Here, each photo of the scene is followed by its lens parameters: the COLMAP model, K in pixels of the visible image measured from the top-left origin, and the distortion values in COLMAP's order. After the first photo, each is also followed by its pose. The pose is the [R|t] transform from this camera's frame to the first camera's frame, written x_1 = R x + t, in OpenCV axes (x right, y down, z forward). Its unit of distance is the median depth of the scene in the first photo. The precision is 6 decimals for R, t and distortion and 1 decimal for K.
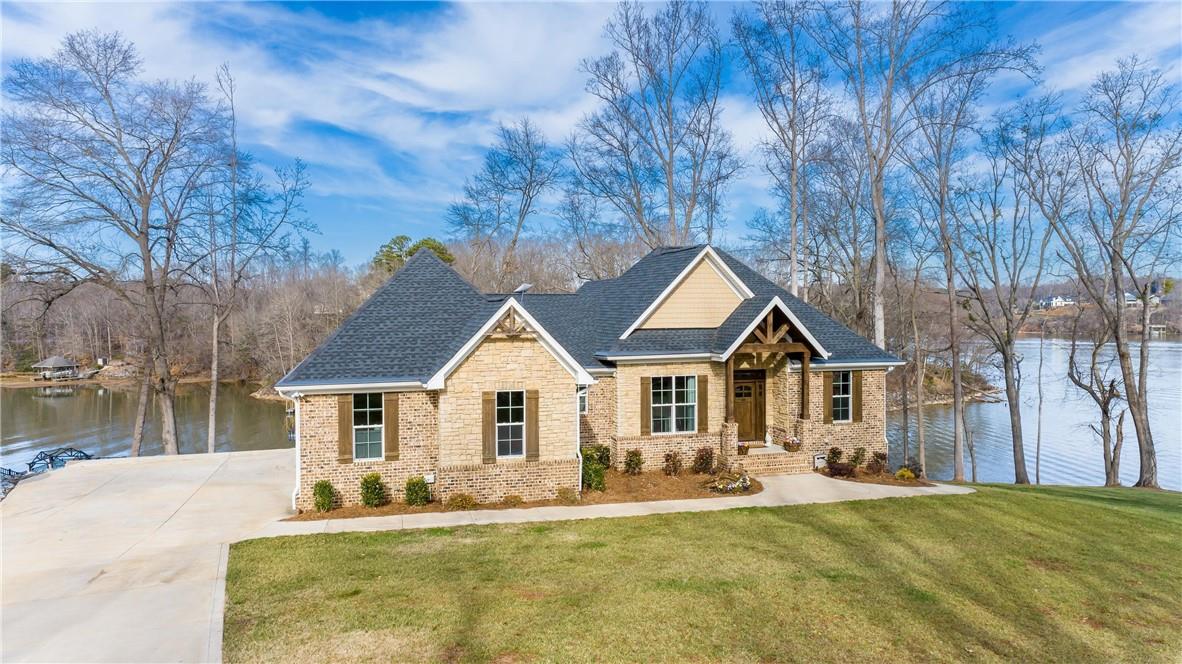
lens RADIAL K [[799.3, 0, 591.0], [0, 799.3, 332.0], [0, 0, 1]] dist [0.030037, 0.003363]
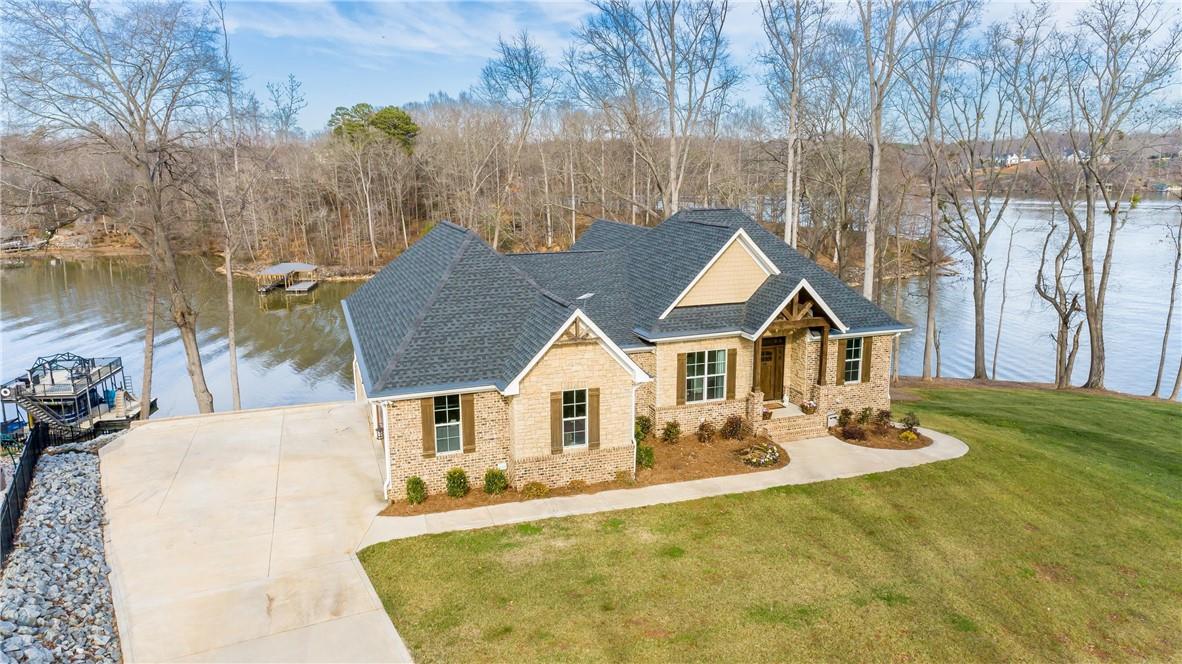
lens RADIAL K [[799.3, 0, 591.0], [0, 799.3, 332.0], [0, 0, 1]] dist [0.030037, 0.003363]
pose [[0.998505, -0.009736, 0.053793, -0.113852], [-0.000217, 0.983298, 0.182003, -0.170712], [-0.054666, -0.181743, 0.981825, -0.058300]]
